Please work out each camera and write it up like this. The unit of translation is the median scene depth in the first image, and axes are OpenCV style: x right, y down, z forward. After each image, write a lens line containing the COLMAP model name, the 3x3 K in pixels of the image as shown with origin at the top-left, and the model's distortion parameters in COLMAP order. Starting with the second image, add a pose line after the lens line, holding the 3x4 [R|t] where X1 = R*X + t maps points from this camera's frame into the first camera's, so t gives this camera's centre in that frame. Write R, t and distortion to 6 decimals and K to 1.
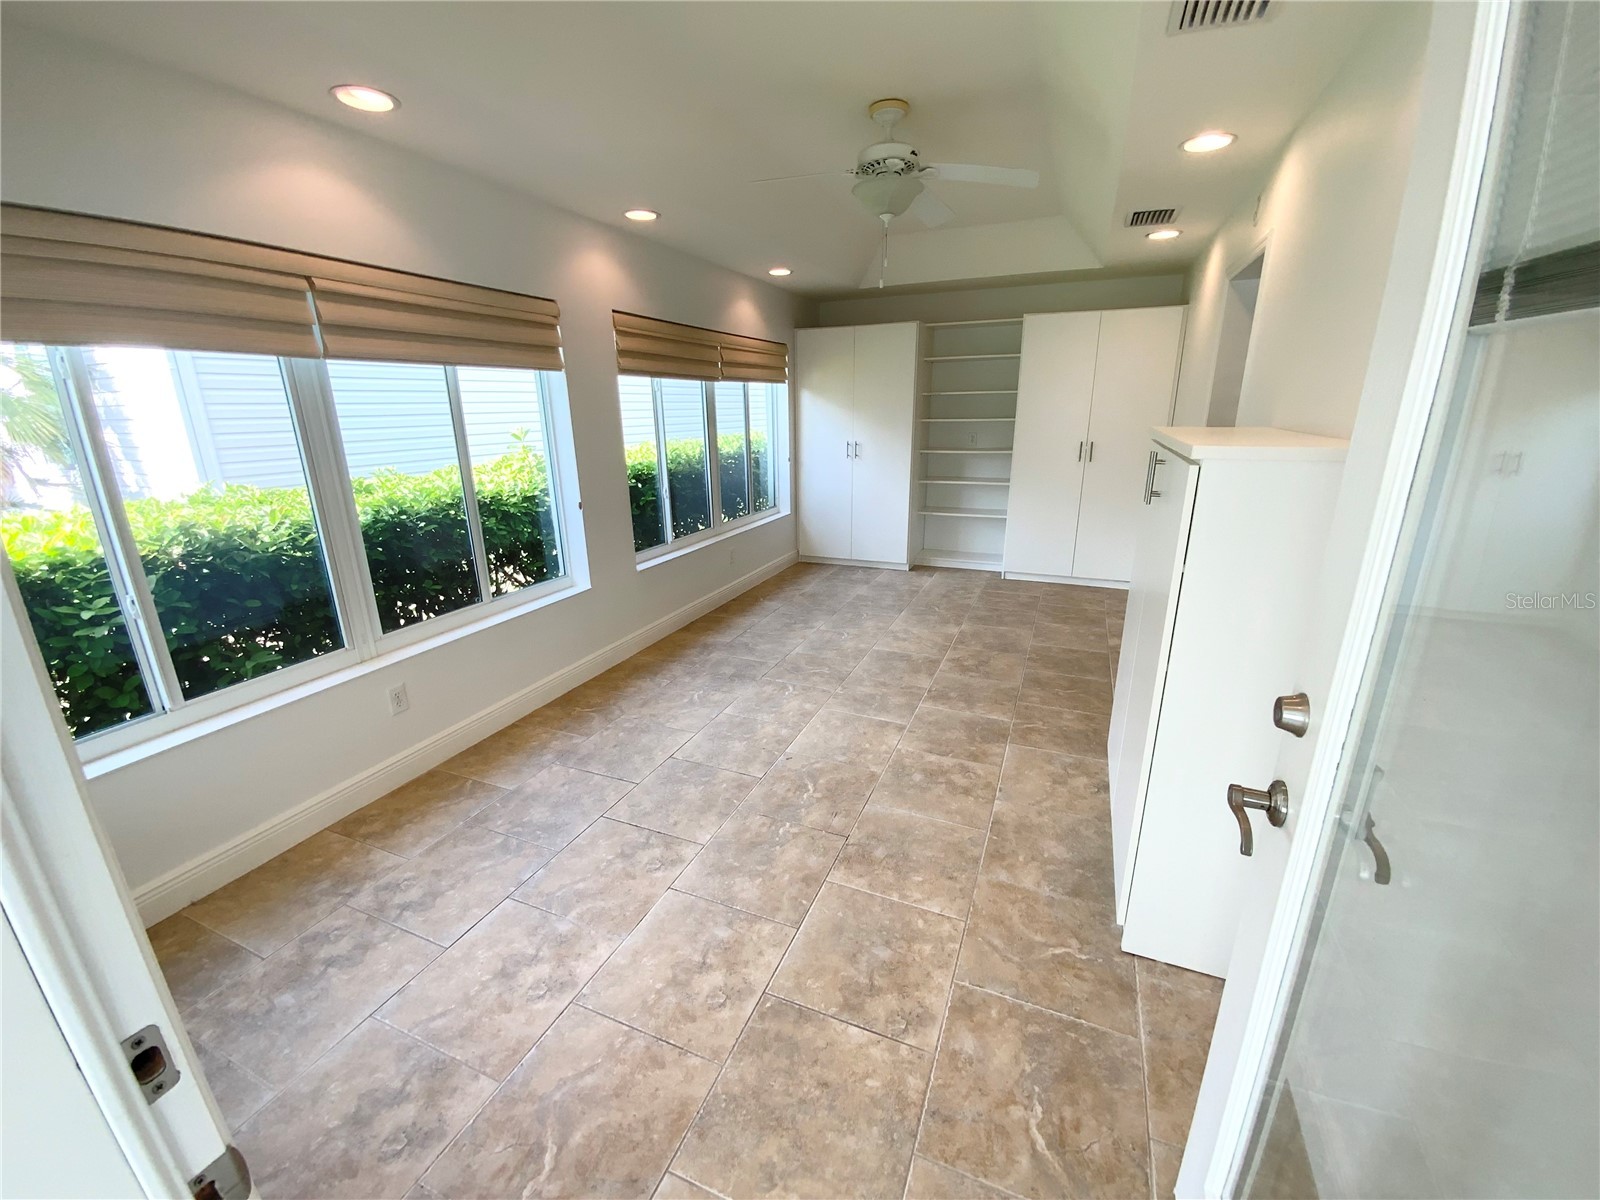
lens RADIAL K [[649.8, 0, 801.9], [0, 649.8, 598.7], [0, 0, 1]] dist [0.001281, -0.001049]
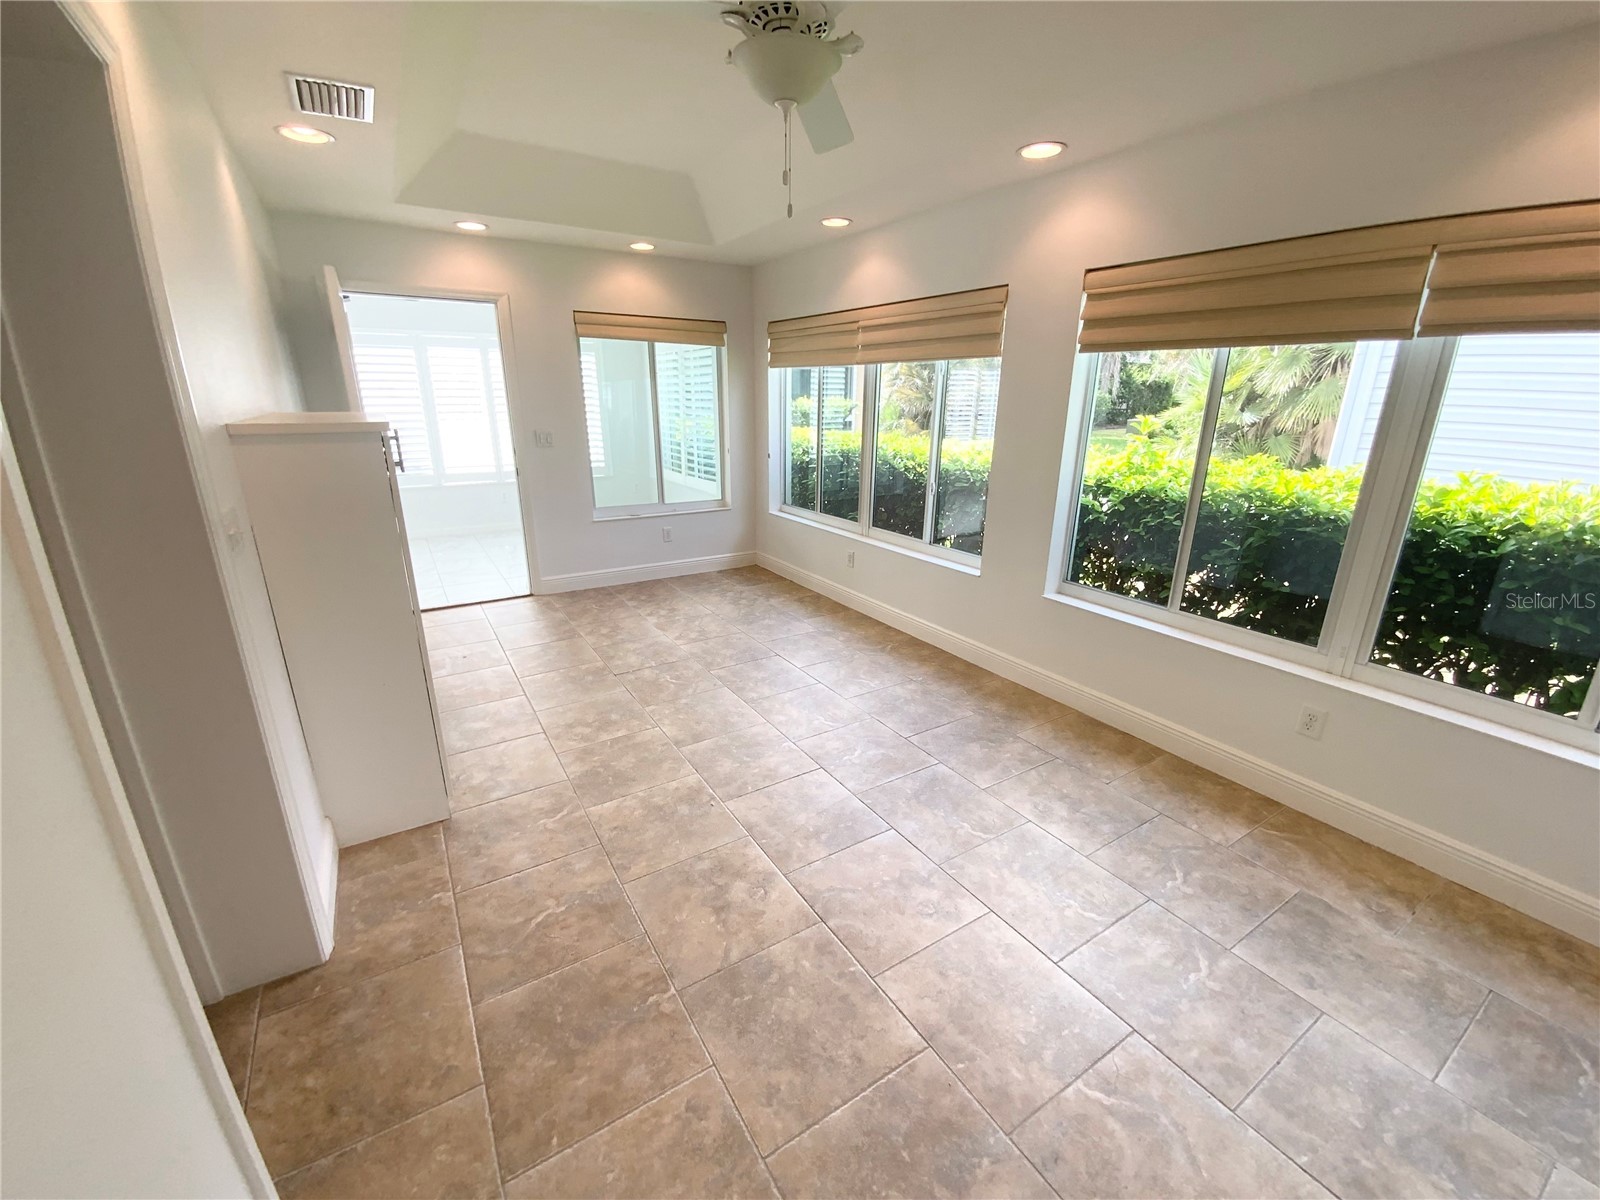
lens RADIAL K [[649.8, 0, 802.3], [0, 649.8, 604.8], [0, 0, 1]] dist [0.001281, -0.001049]
pose [[-0.581387, 0.258605, -0.771436, 0.669786], [-0.233266, 0.855362, 0.462539, -0.412954], [0.779472, 0.448863, -0.436972, 1.362155]]
